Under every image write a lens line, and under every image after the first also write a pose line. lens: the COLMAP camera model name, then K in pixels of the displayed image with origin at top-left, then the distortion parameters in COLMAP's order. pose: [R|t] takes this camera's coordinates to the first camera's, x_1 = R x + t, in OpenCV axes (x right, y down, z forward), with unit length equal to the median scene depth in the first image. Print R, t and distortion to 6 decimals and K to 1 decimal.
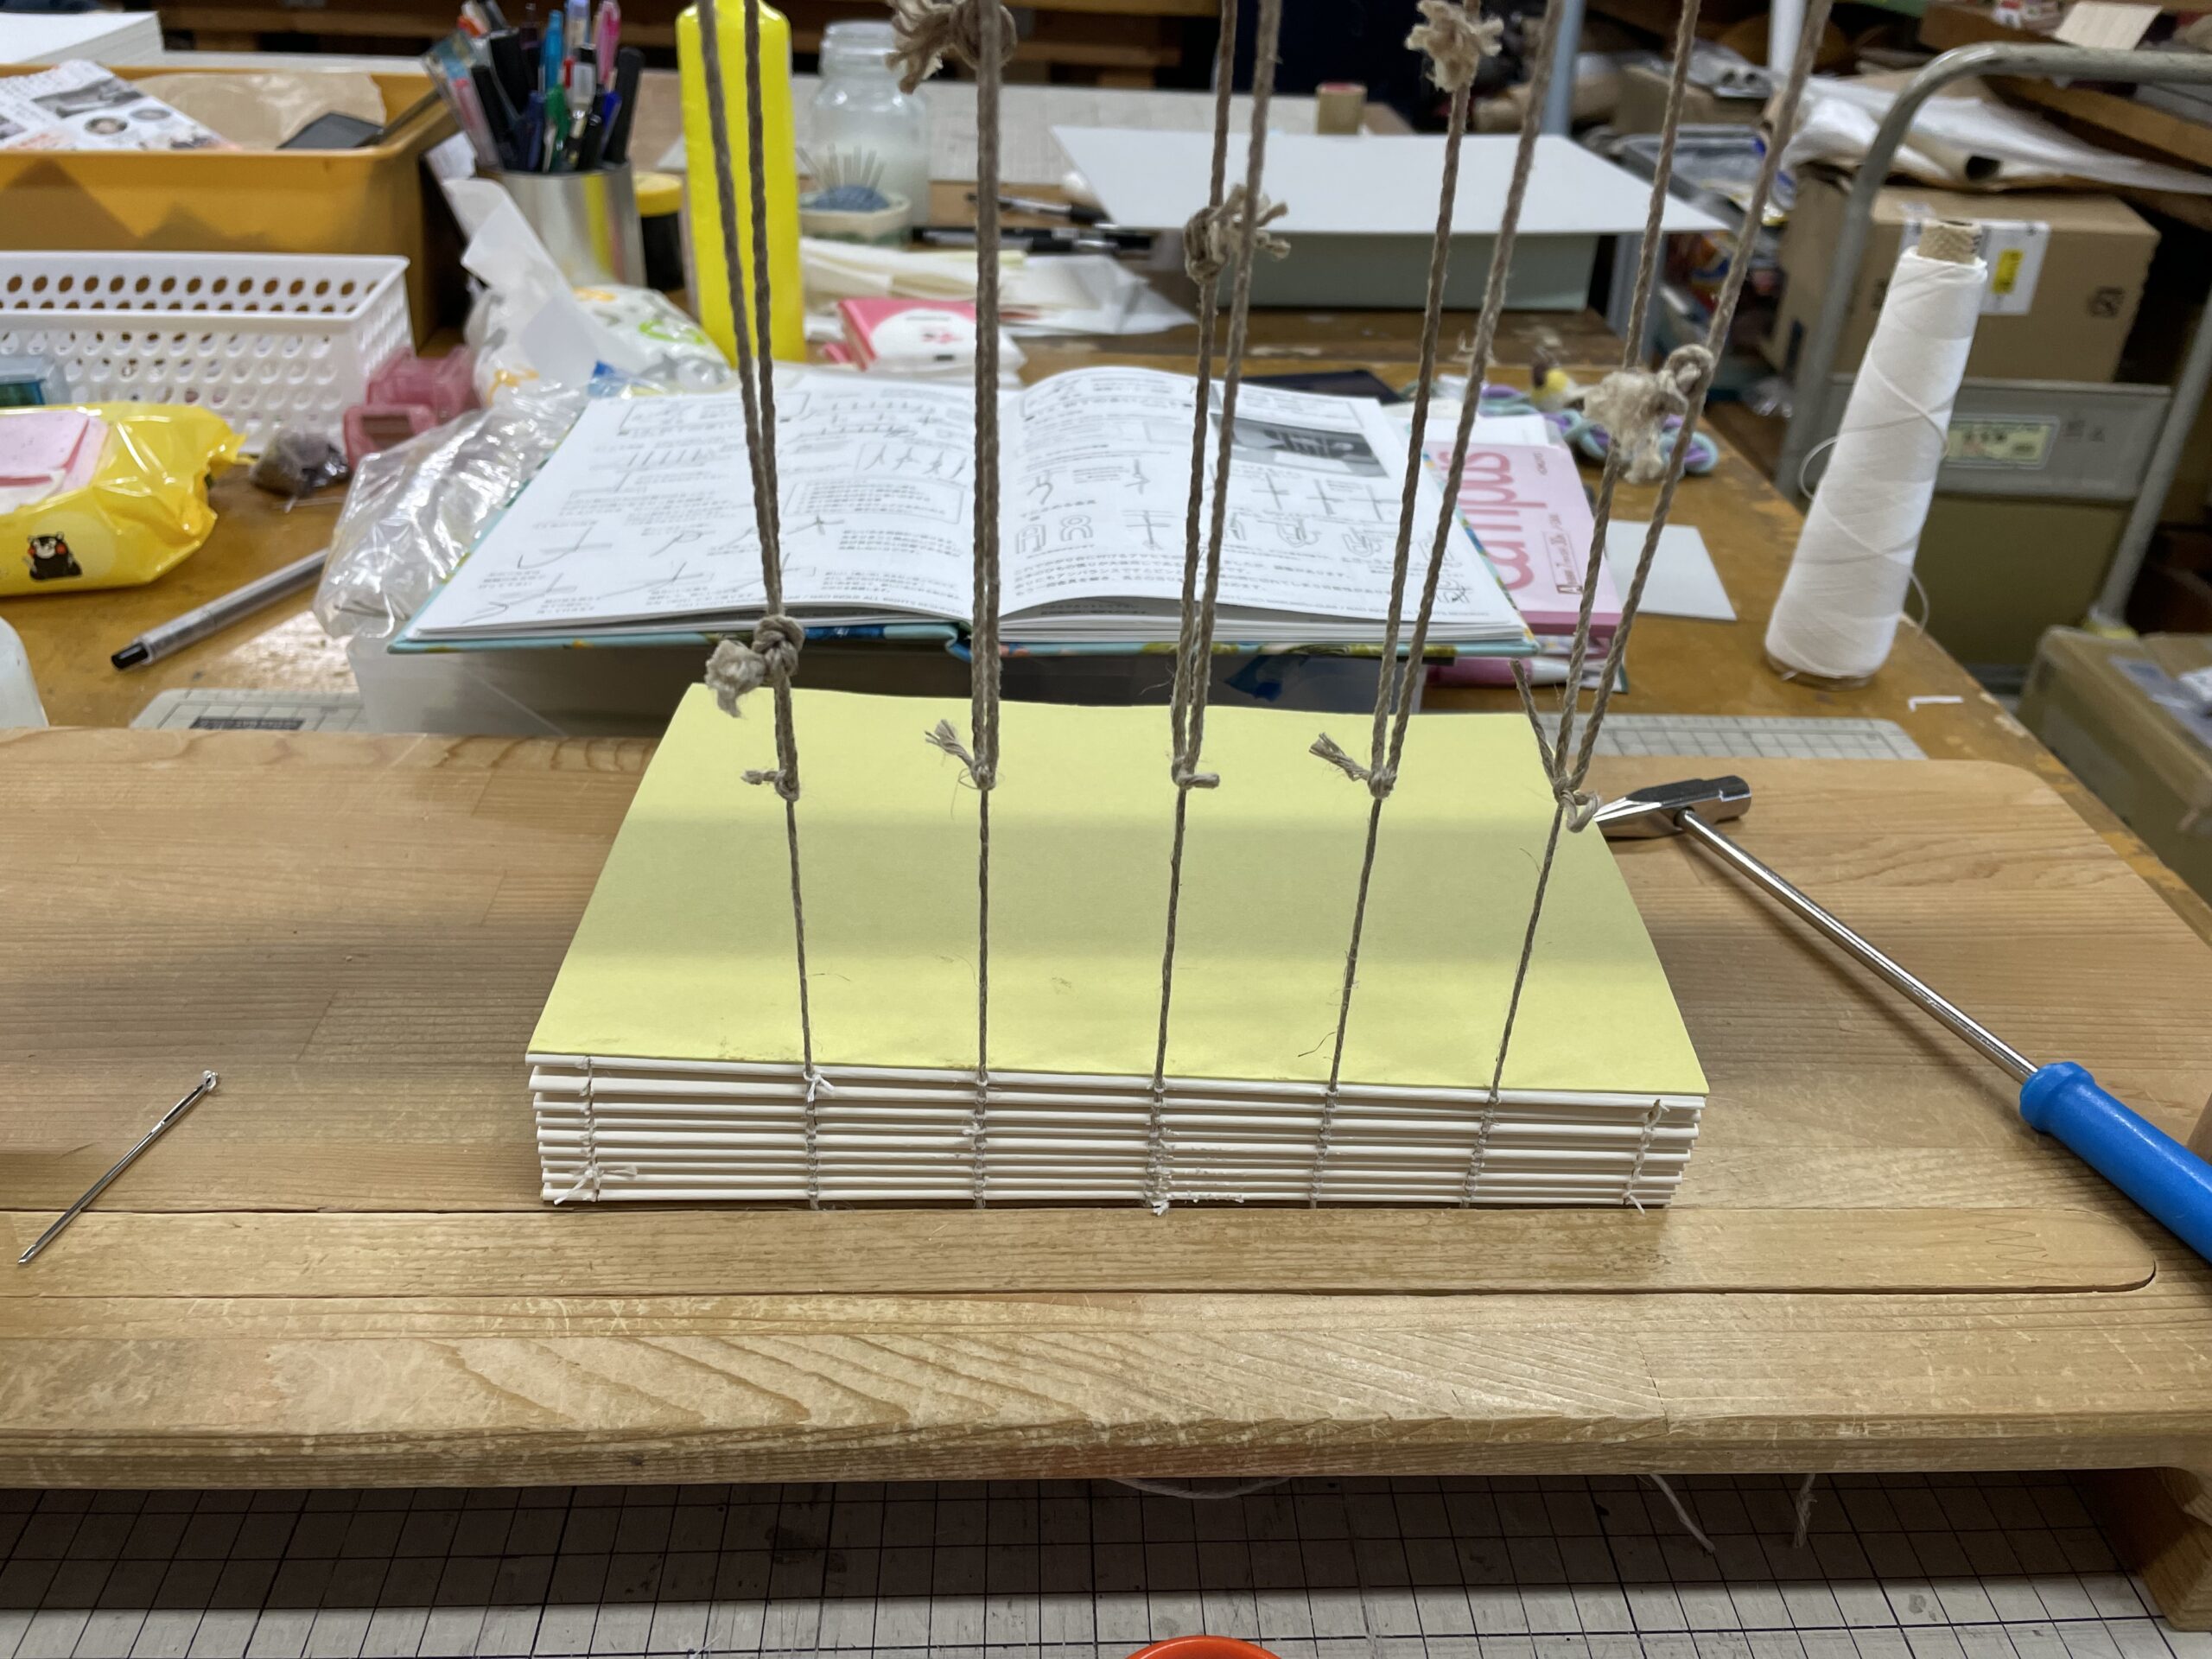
lens RADIAL K [[1695.8, 0, 1106.0], [0, 1695.8, 829.5], [0, 0, 1]] dist [0.076476, -0.106582]
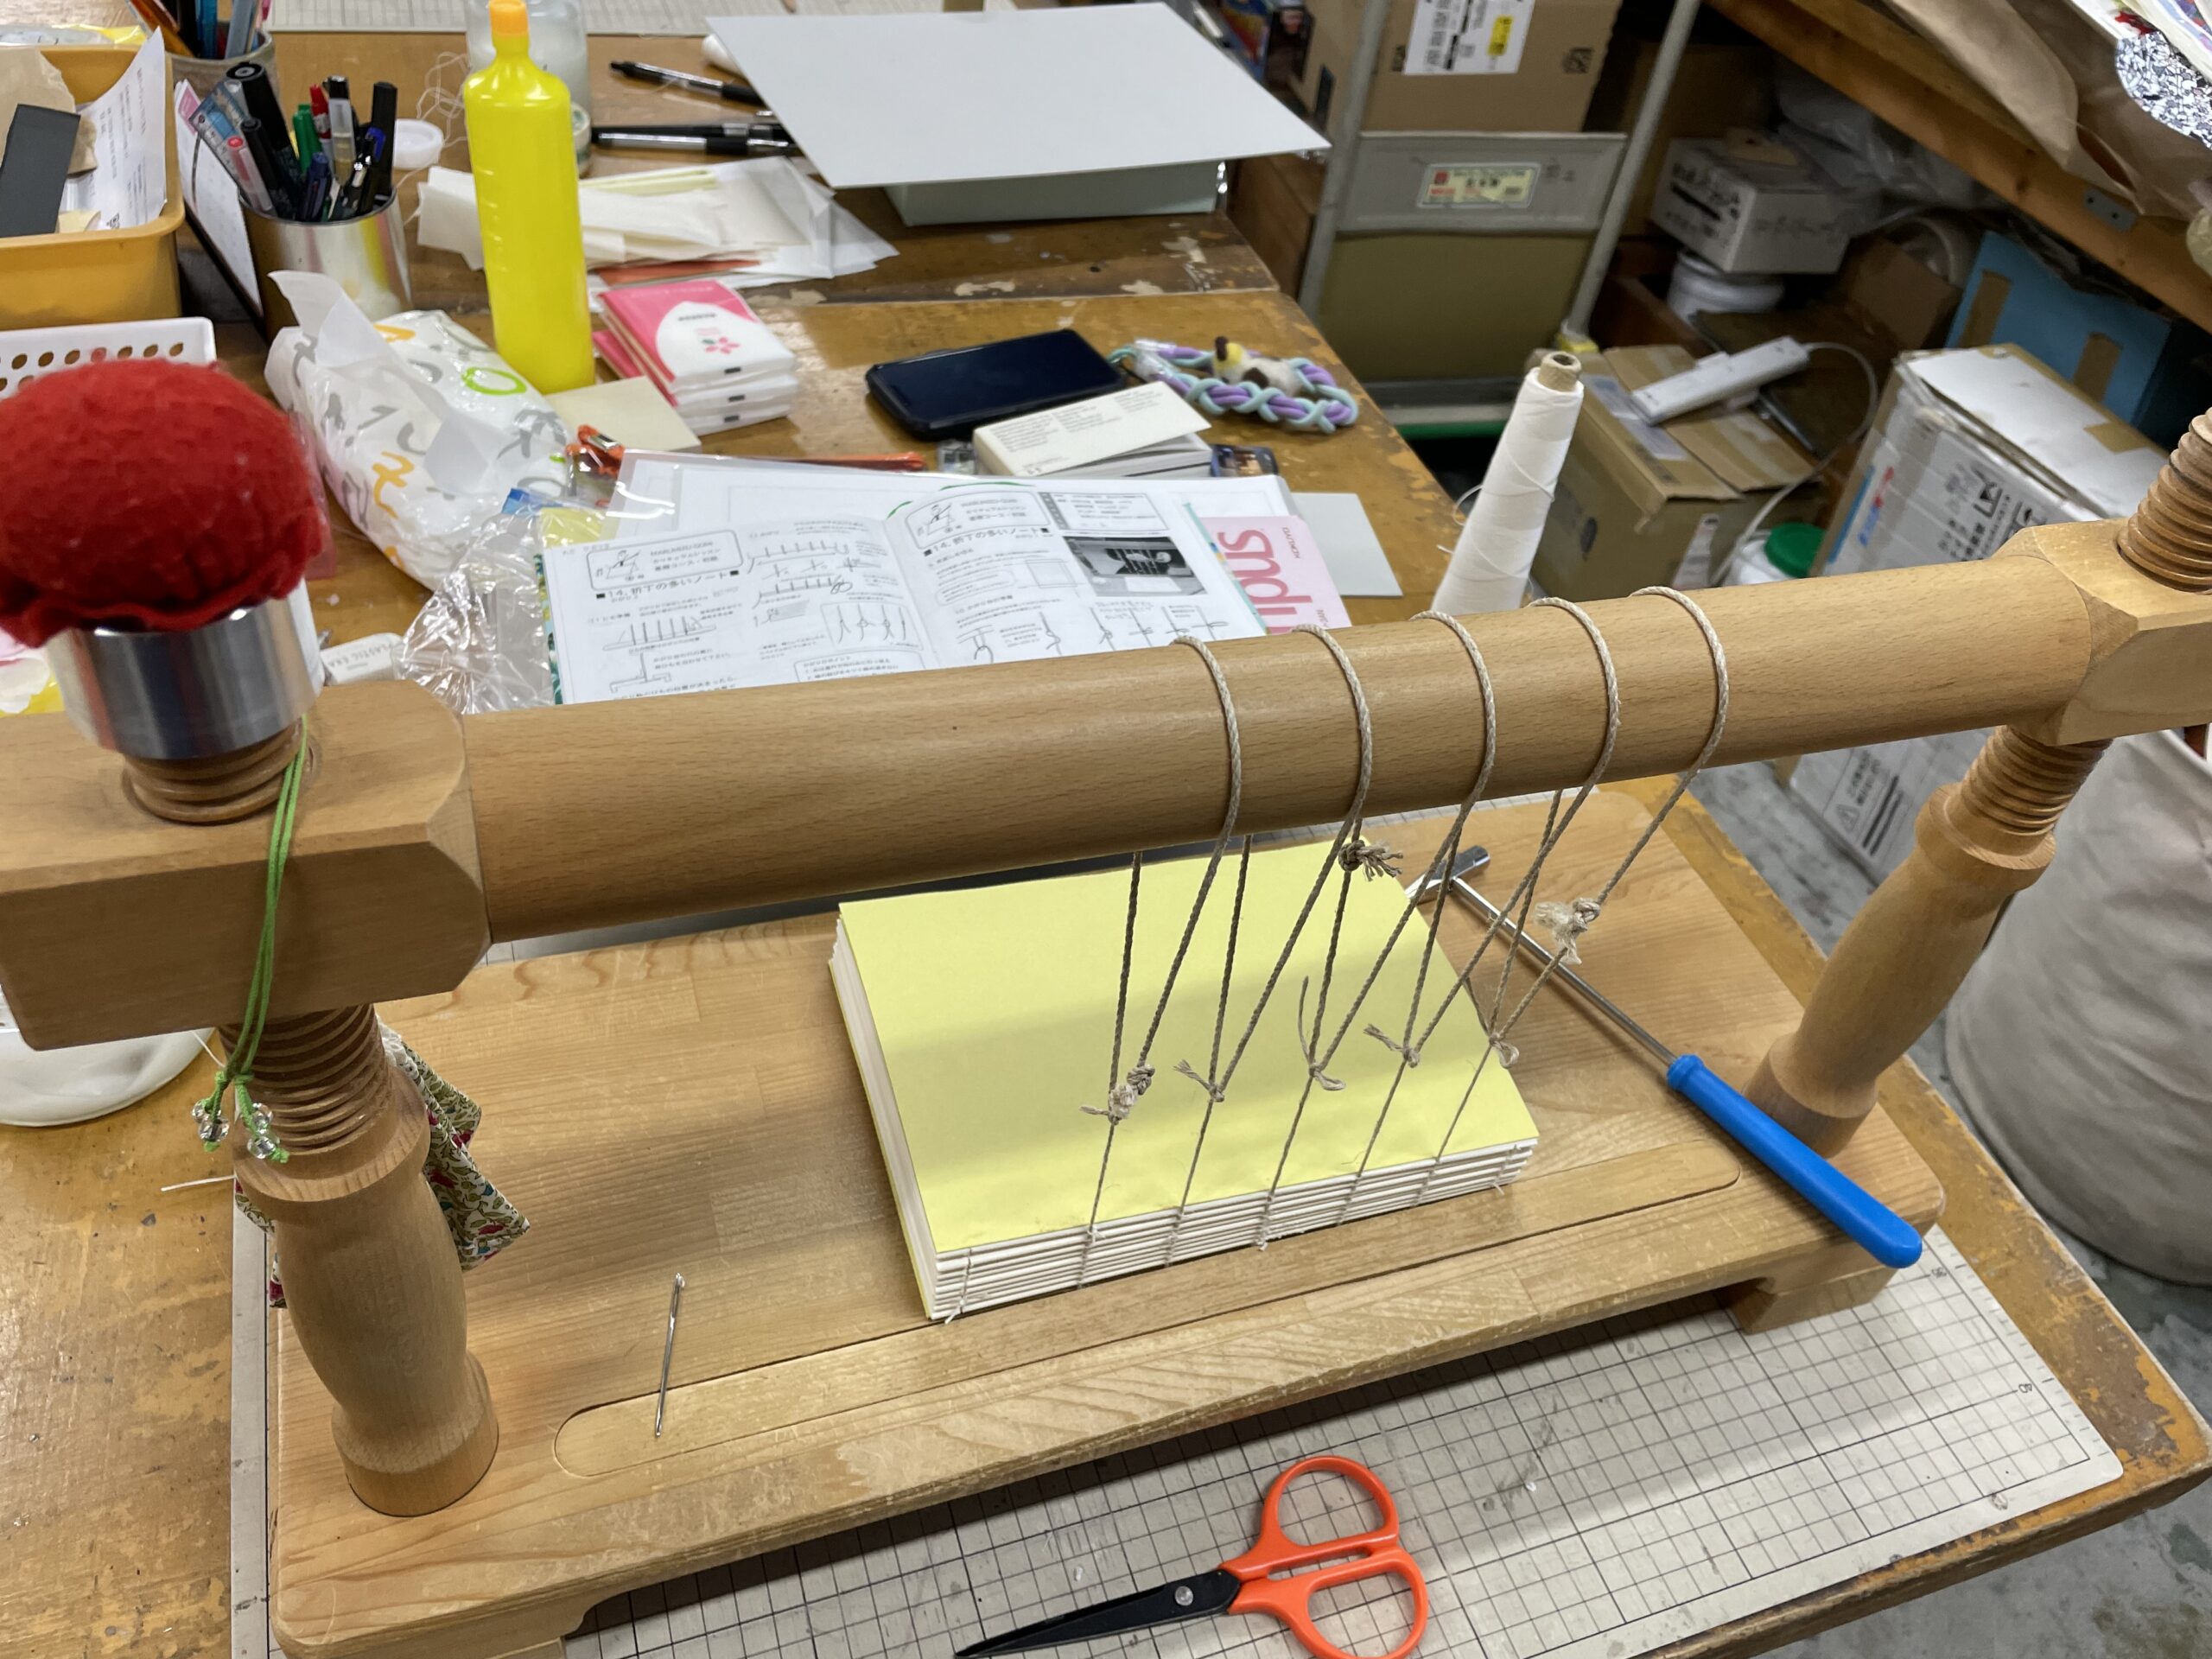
lens RADIAL K [[1675.6, 0, 1113.0], [0, 1675.6, 821.0], [0, 0, 1]] dist [0.086799, -0.096618]
pose [[0.955004, -0.139300, 0.261844, -0.274906], [0.076046, 0.968334, 0.237796, -0.339928], [-0.286677, -0.207184, 0.935356, -0.273900]]
